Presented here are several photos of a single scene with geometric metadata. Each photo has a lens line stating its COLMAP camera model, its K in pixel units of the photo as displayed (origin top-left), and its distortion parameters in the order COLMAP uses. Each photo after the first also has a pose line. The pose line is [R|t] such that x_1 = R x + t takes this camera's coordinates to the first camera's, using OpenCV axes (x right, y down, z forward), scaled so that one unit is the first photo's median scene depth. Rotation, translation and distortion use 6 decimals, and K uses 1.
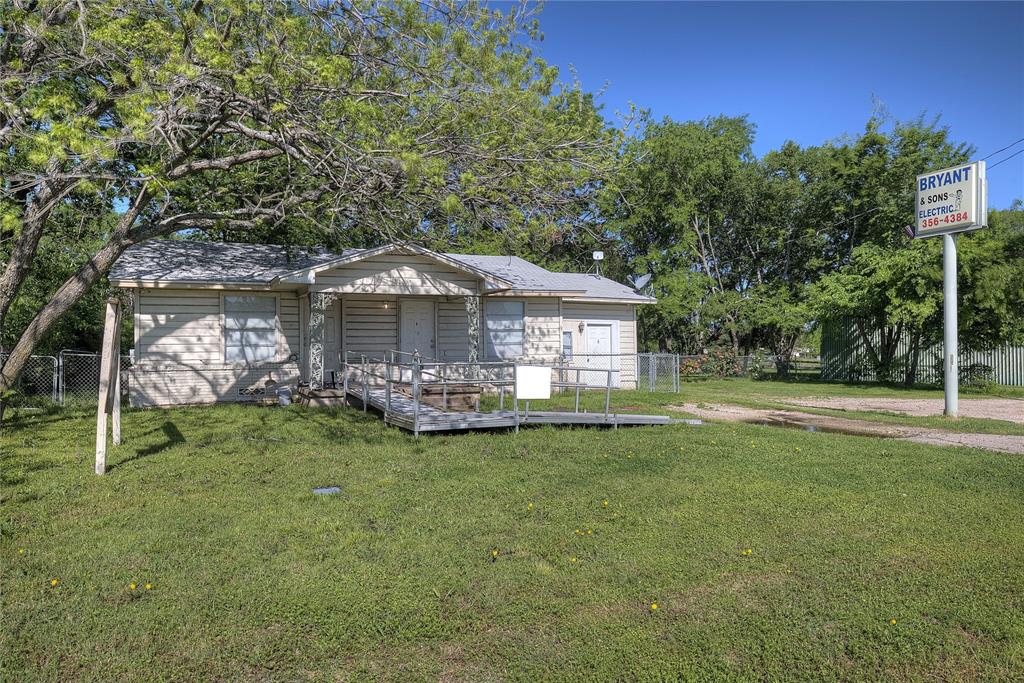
lens RADIAL K [[694.4, 0, 512.0], [0, 694.4, 341.5], [0, 0, 1]] dist [0.004956, 0.004446]
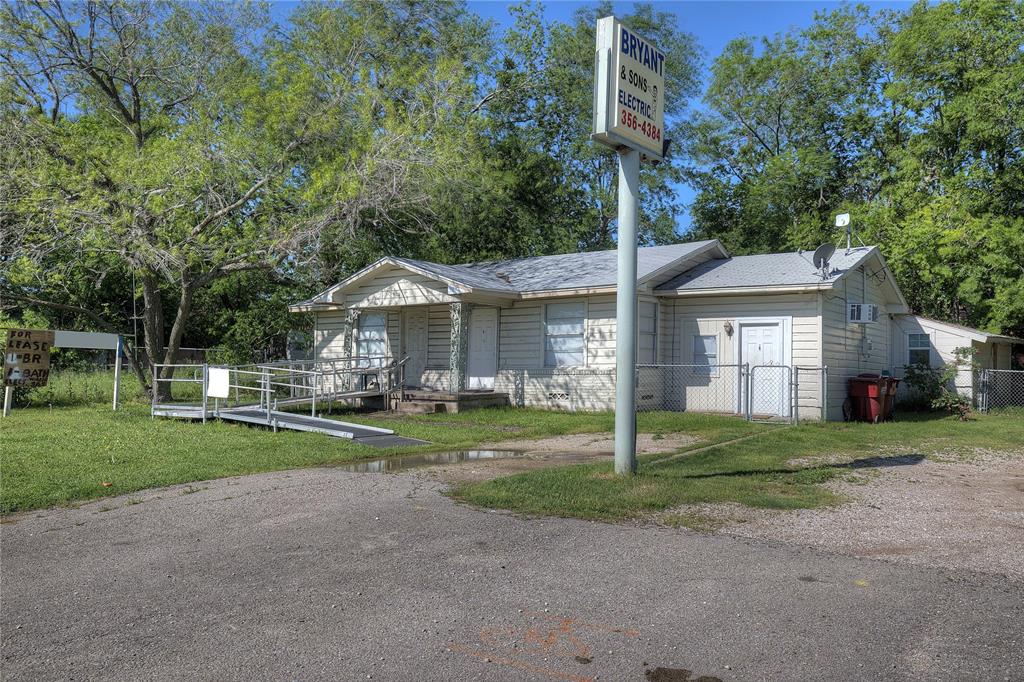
lens RADIAL K [[820.6, 0, 512.0], [0, 820.6, 341.0], [0, 0, 1]] dist [0.009450, 0.003715]
pose [[0.515886, -0.017297, -0.856483, 0.980109], [0.003599, 0.999831, -0.018024, 0.010173], [0.856650, 0.006216, 0.515861, 0.475230]]
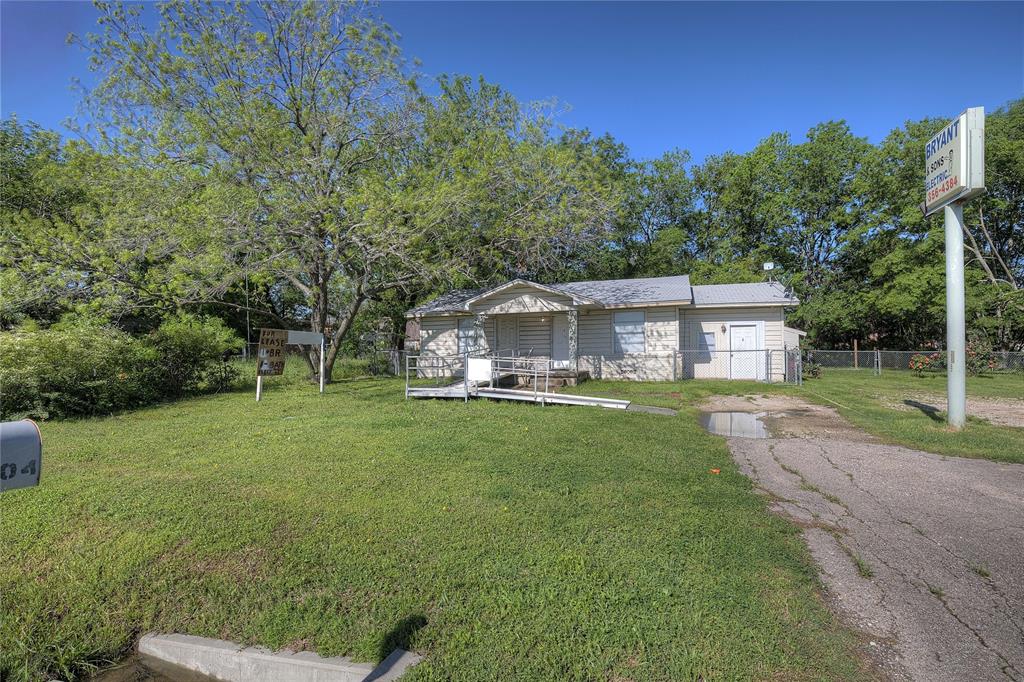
lens RADIAL K [[464.2, 0, 512.0], [0, 464.2, 341.0], [0, 0, 1]] dist [-0.012909, -0.000190]
pose [[0.727904, -0.014750, -0.685521, 0.519932], [0.013906, 0.999881, -0.006749, 0.002570], [0.685538, -0.004620, 0.728022, 0.209473]]
